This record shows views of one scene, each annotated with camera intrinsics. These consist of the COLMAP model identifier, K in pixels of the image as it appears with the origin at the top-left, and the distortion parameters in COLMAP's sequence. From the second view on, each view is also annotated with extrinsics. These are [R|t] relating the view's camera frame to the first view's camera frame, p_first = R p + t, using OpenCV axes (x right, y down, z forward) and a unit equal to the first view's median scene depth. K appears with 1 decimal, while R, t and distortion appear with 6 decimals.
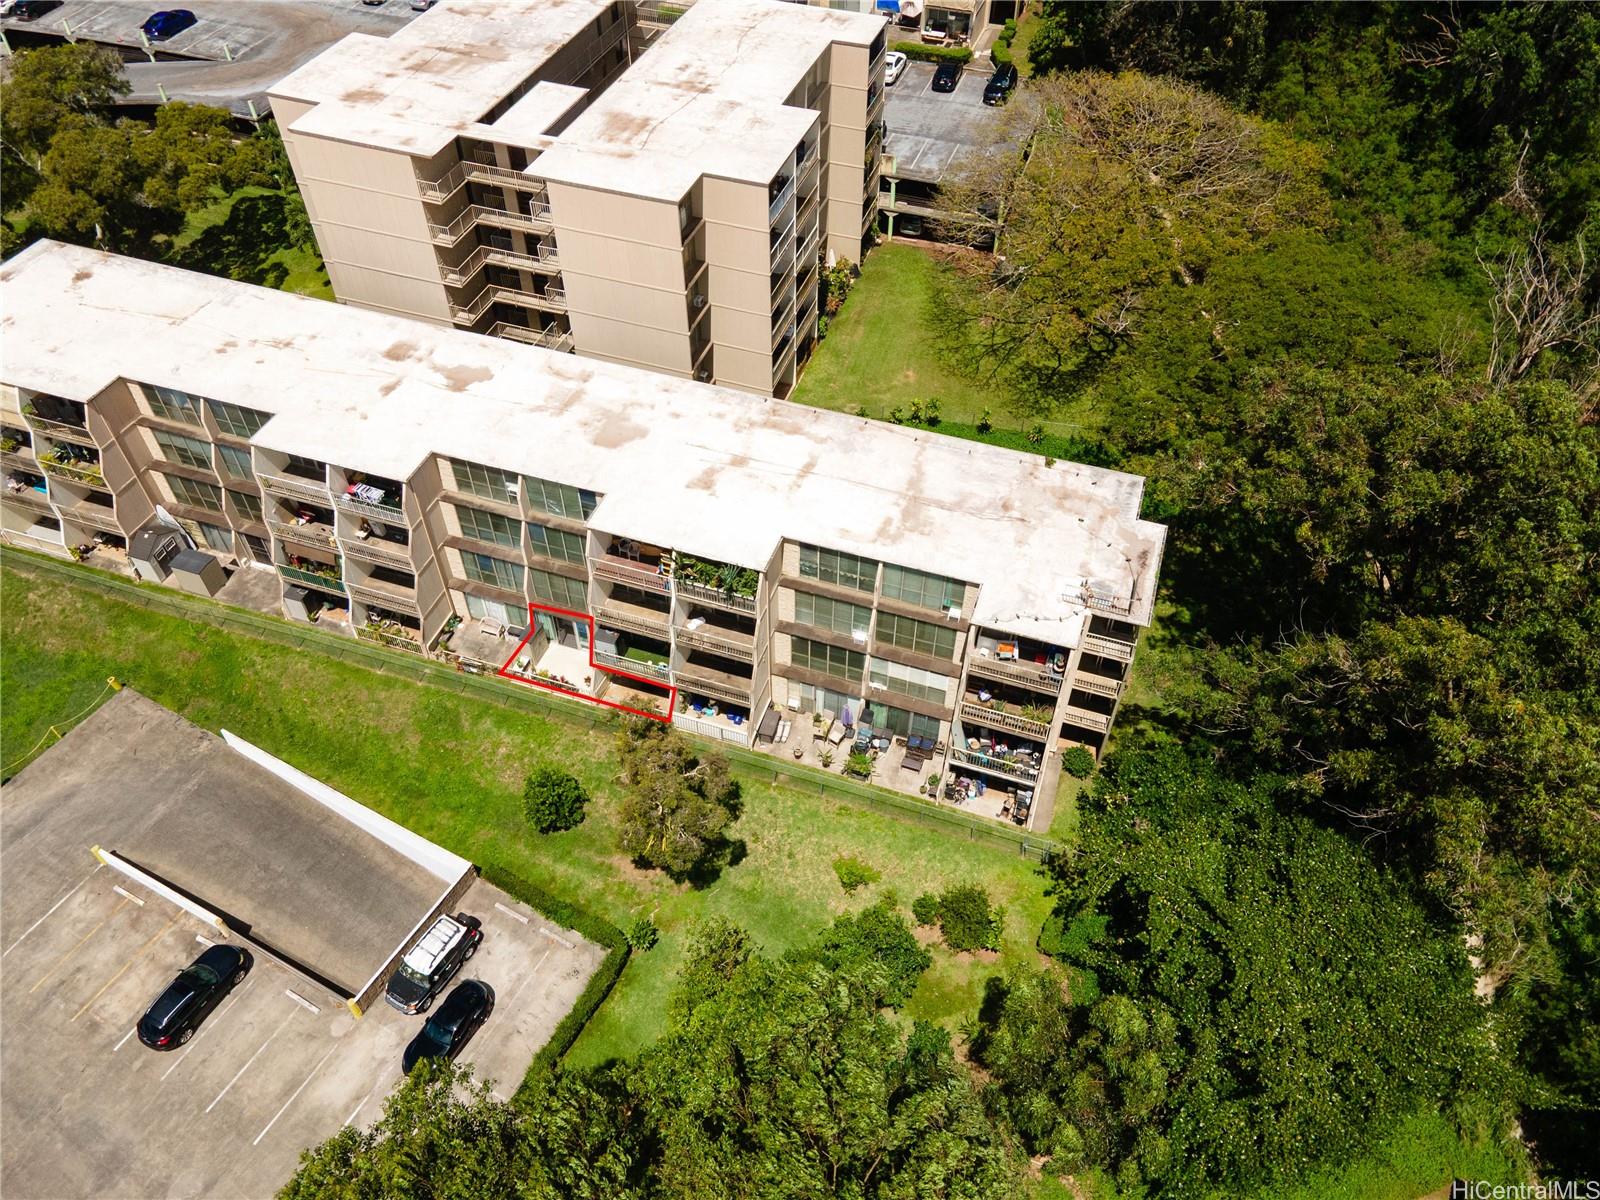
lens RADIAL K [[1162.9, 0, 804.2], [0, 1162.9, 595.8], [0, 0, 1]] dist [0.019488, 0.026447]
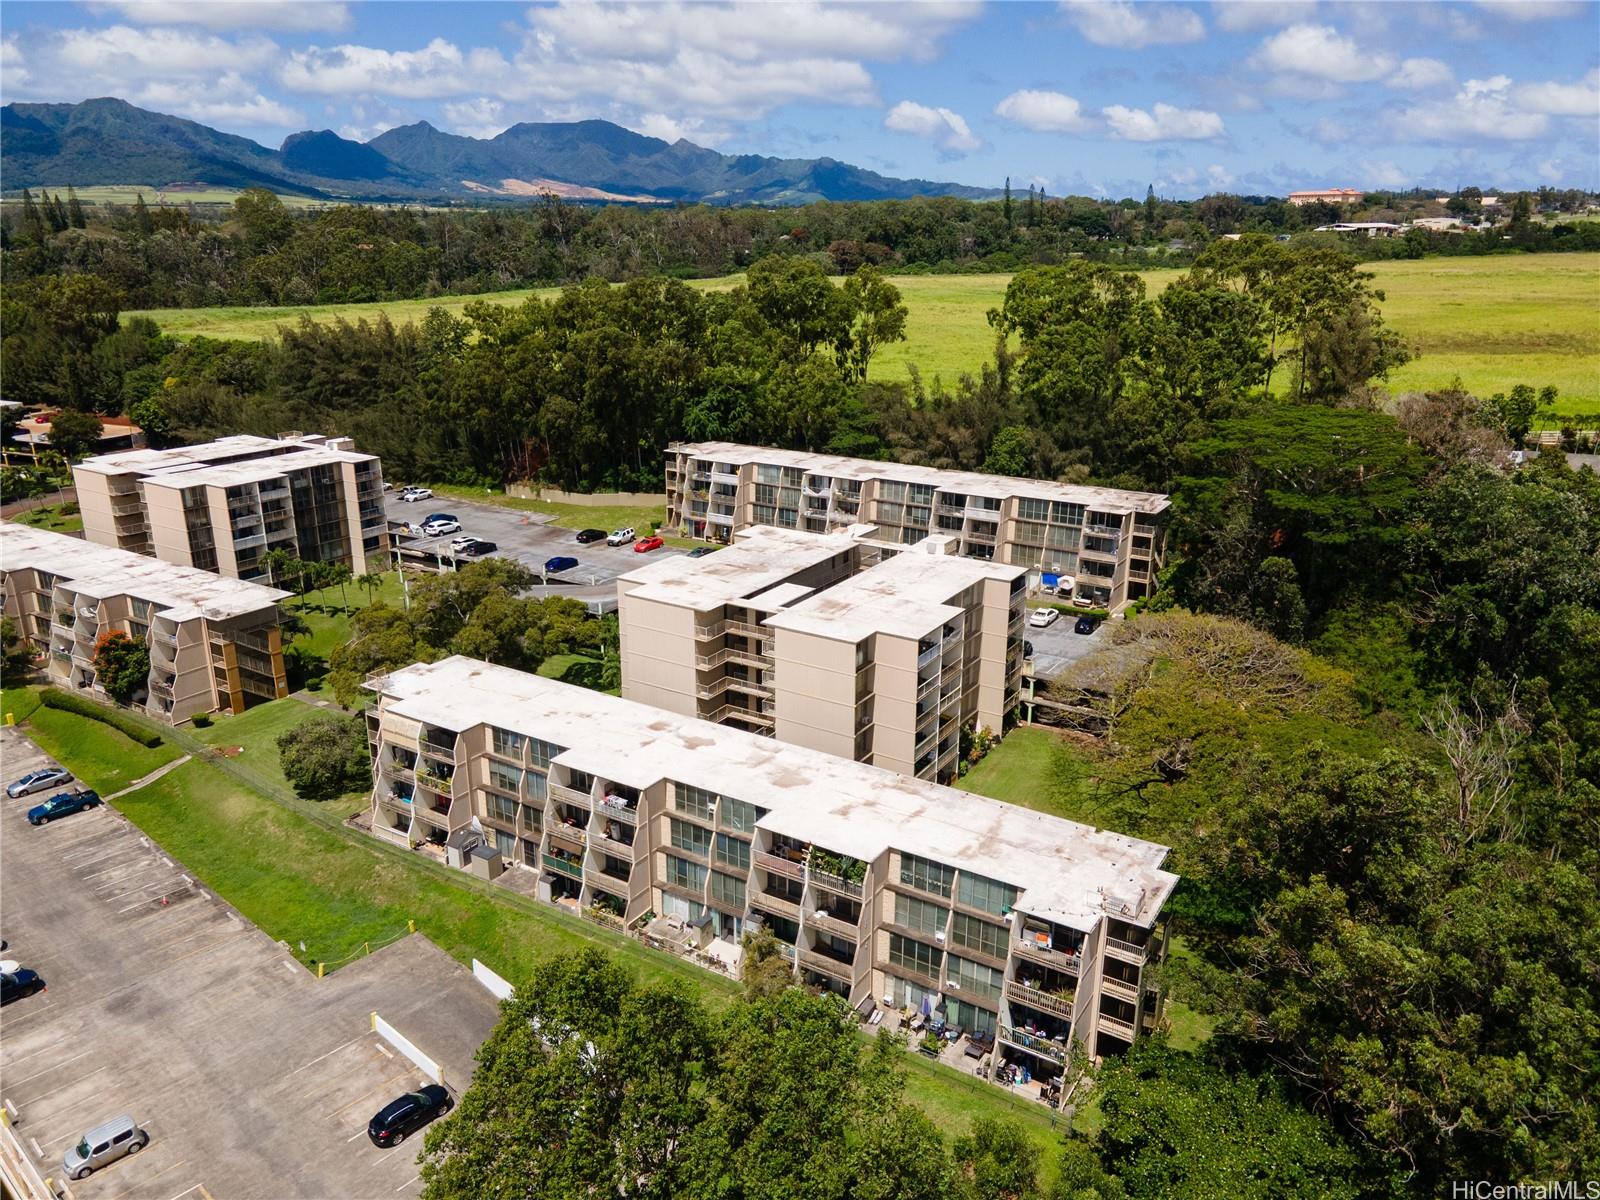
lens RADIAL K [[1162.9, 0, 804.2], [0, 1162.9, 595.8], [0, 0, 1]] dist [0.019488, 0.026447]
pose [[0.973189, 0.068631, -0.219528, 0.143472], [-0.167887, 0.864351, -0.474037, 0.314777], [0.157216, 0.498184, 0.852699, -0.303803]]
